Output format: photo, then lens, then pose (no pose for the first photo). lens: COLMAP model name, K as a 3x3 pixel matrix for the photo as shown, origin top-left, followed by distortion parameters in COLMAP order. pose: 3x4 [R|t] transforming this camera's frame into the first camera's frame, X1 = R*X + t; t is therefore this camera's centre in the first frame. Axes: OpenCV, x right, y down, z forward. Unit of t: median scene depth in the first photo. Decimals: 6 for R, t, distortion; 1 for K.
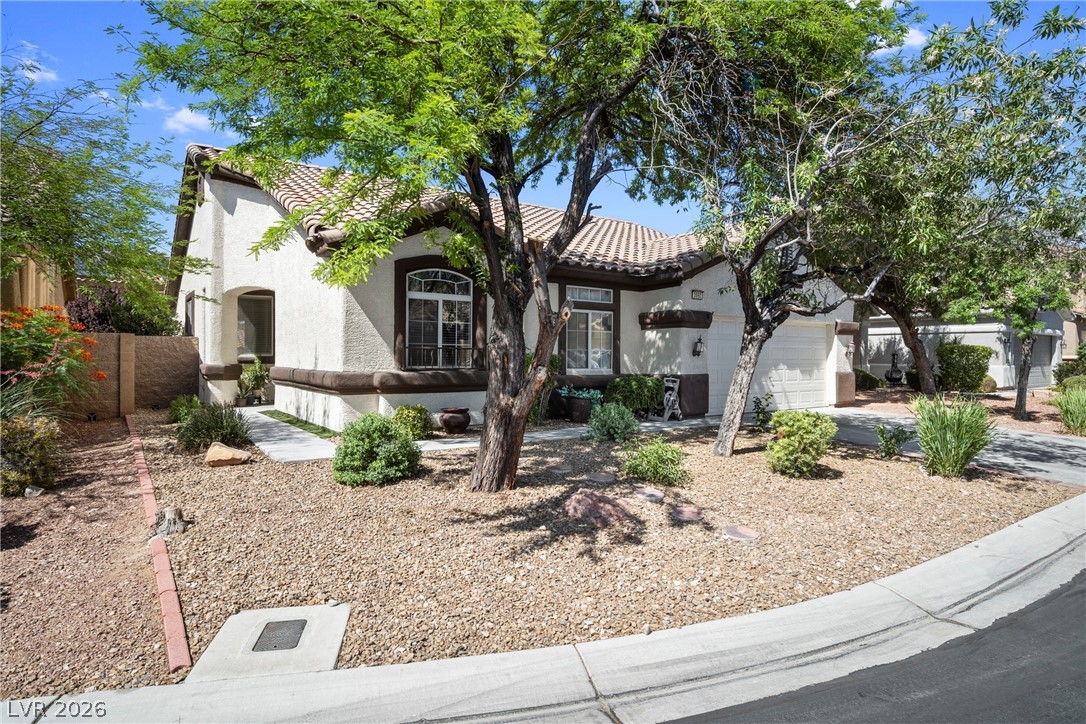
lens RADIAL K [[617.8, 0, 541.6], [0, 617.8, 359.0], [0, 0, 1]] dist [0.025853, -0.000537]
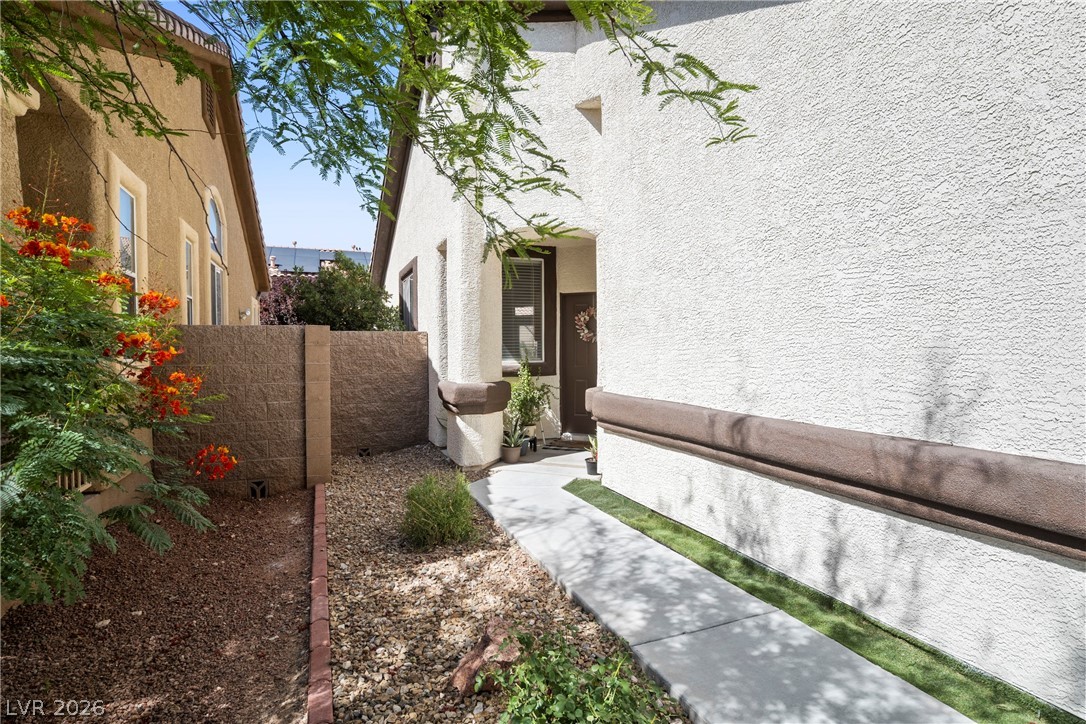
lens RADIAL K [[555.9, 0, 545.3], [0, 555.9, 361.0], [0, 0, 1]] dist [0.004077, 0.000071]
pose [[0.976504, -0.000574, -0.215499, -0.397556], [0.003282, 0.999920, 0.012212, -0.016923], [0.215474, -0.012632, 0.976428, 0.617665]]
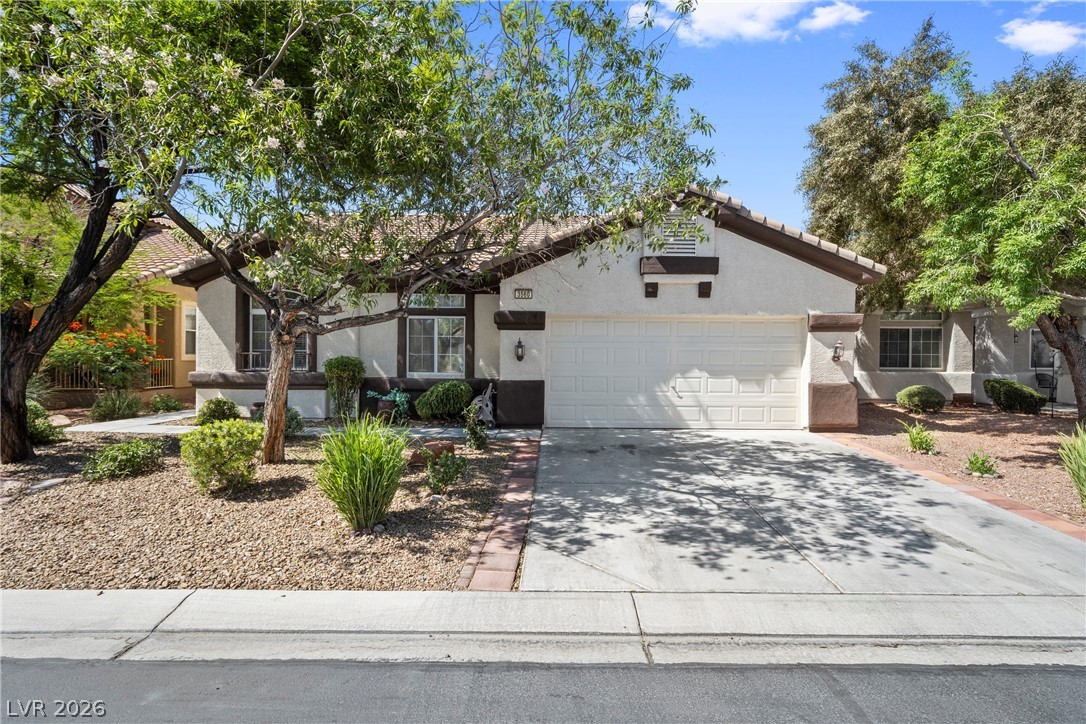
lens RADIAL K [[531.0, 0, 544.2], [0, 531.0, 359.5], [0, 0, 1]] dist [-0.000048, -0.001402]
pose [[0.806875, 0.005201, -0.590699, 0.726571], [-0.003913, 0.999986, 0.003458, -0.009285], [0.590709, -0.000479, 0.806885, 0.378564]]
